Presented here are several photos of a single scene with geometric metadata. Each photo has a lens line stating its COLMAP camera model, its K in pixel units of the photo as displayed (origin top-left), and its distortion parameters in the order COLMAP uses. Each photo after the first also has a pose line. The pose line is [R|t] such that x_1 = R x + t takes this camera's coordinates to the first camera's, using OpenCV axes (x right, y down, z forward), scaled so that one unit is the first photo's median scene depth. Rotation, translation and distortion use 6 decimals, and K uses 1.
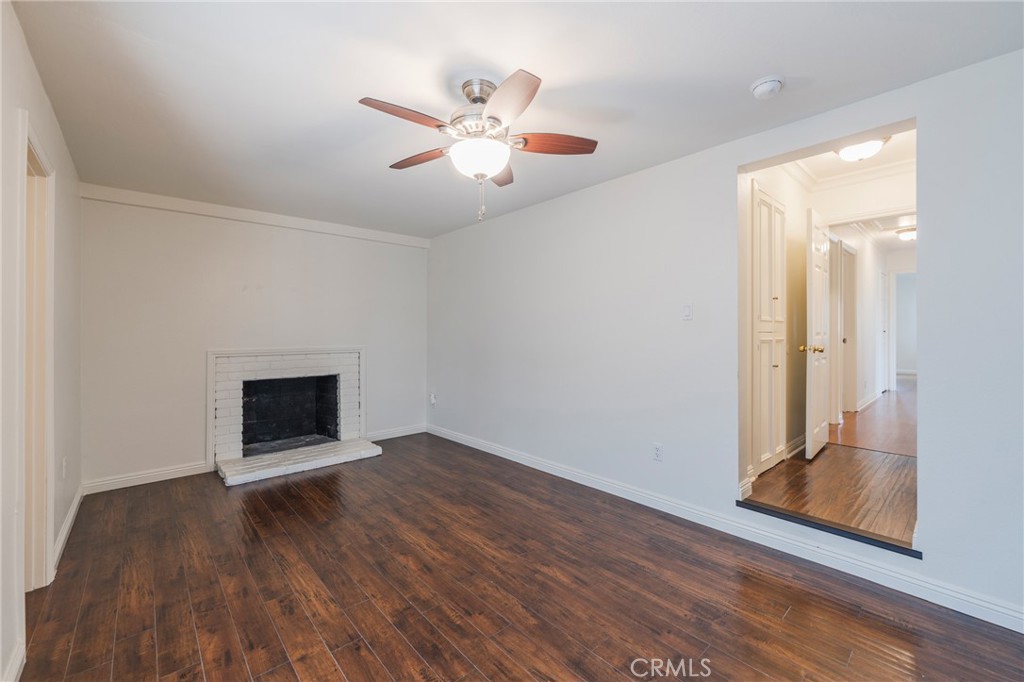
lens RADIAL K [[414.0, 0, 508.5], [0, 414.0, 335.6], [0, 0, 1]] dist [-0.000741, -0.000185]
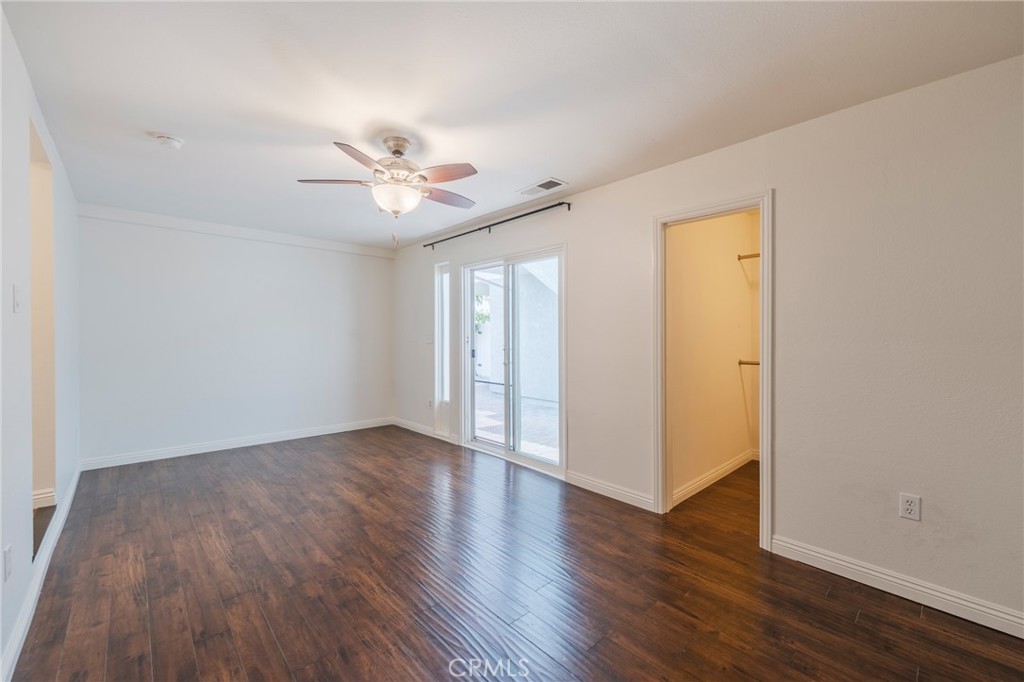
lens RADIAL K [[414.0, 0, 508.5], [0, 414.0, 335.6], [0, 0, 1]] dist [-0.000741, -0.000185]
pose [[-0.999859, 0.000548, -0.016800, -0.354262], [0.000440, 0.999979, 0.006424, -0.009758], [0.016803, 0.006416, -0.999838, 2.060535]]
